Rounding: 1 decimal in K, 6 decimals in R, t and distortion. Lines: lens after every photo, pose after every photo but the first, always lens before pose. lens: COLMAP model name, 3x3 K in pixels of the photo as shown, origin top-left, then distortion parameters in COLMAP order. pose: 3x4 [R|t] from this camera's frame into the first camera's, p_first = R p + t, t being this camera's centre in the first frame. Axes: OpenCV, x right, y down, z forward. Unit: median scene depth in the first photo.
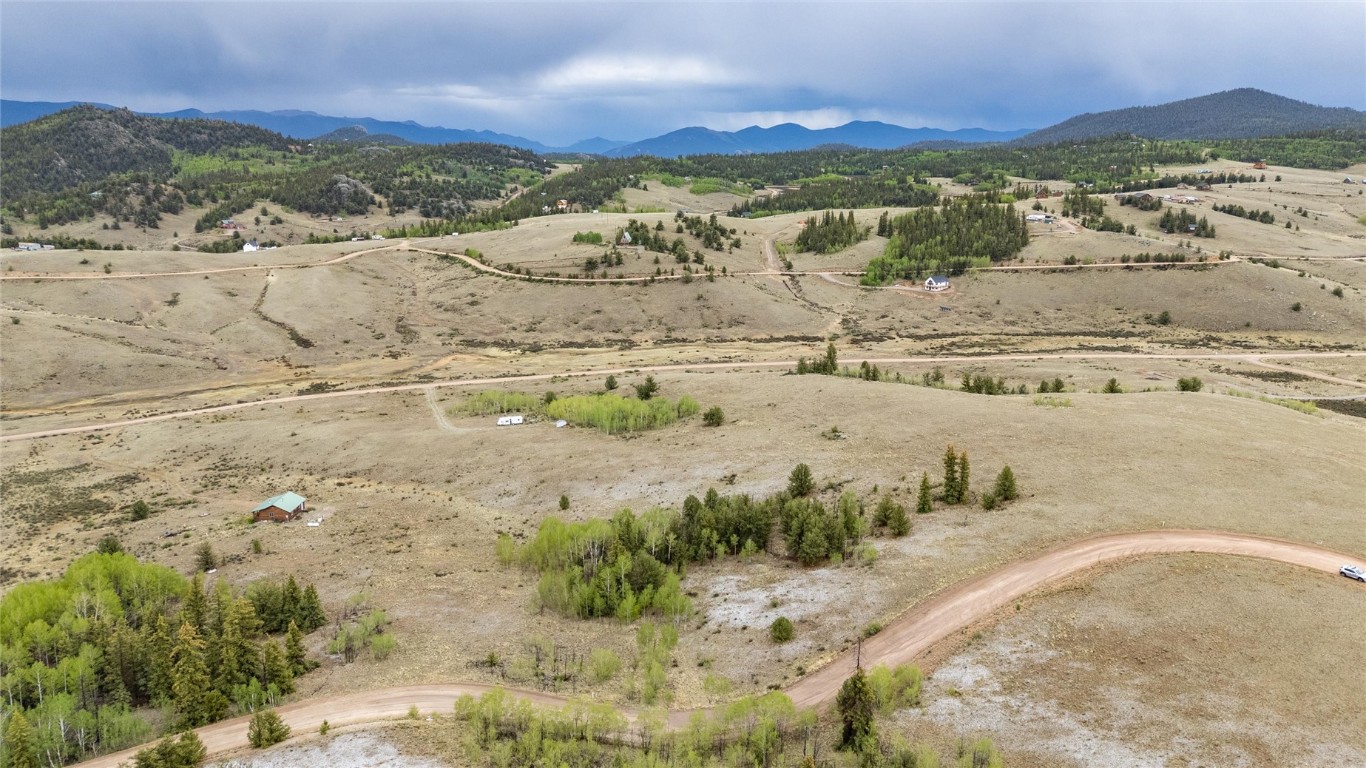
lens RADIAL K [[994.1, 0, 686.0], [0, 994.1, 390.2], [0, 0, 1]] dist [0.080361, -0.078254]
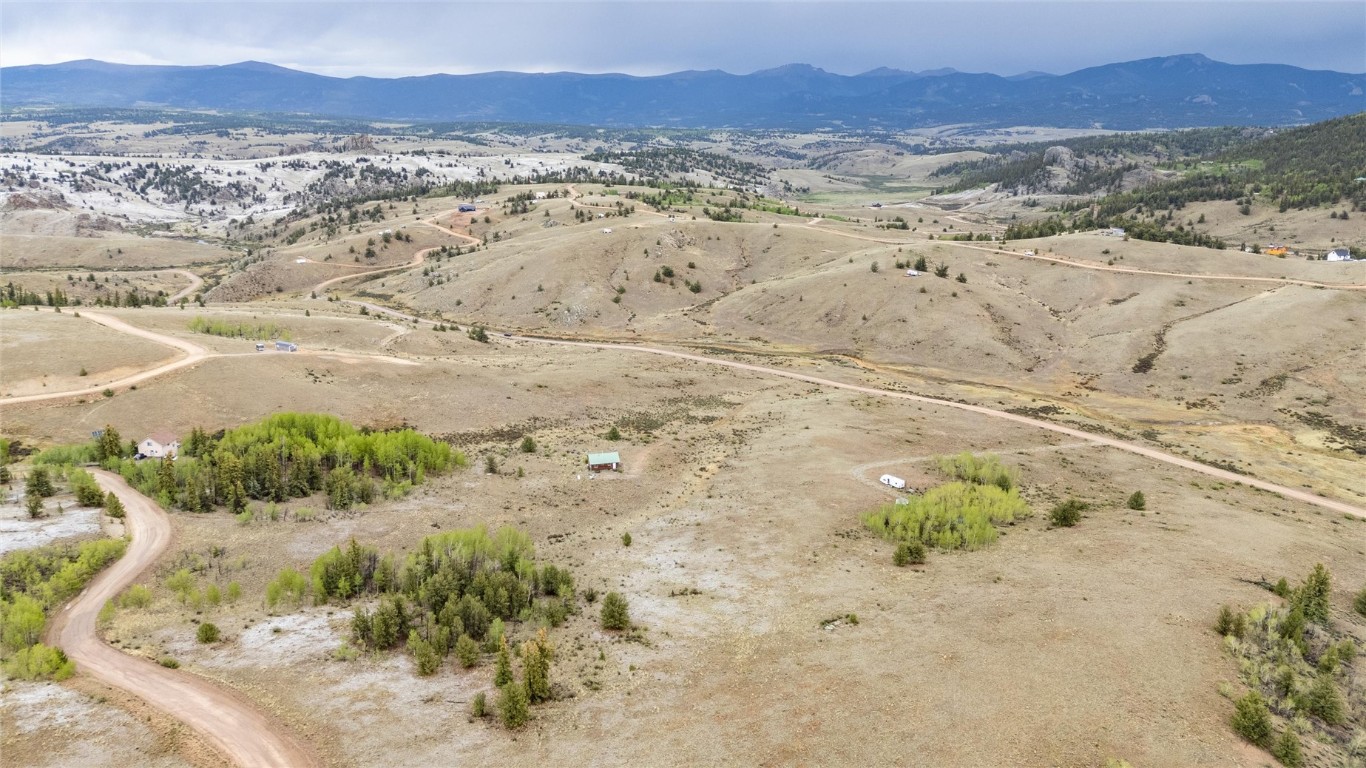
lens RADIAL K [[994.1, 0, 685.3], [0, 994.1, 388.2], [0, 0, 1]] dist [0.080361, -0.078254]
pose [[0.263017, 0.253896, -0.930784, 0.309013], [-0.221948, 0.954799, 0.197730, -0.097048], [0.938915, 0.154579, 0.307481, 0.265236]]
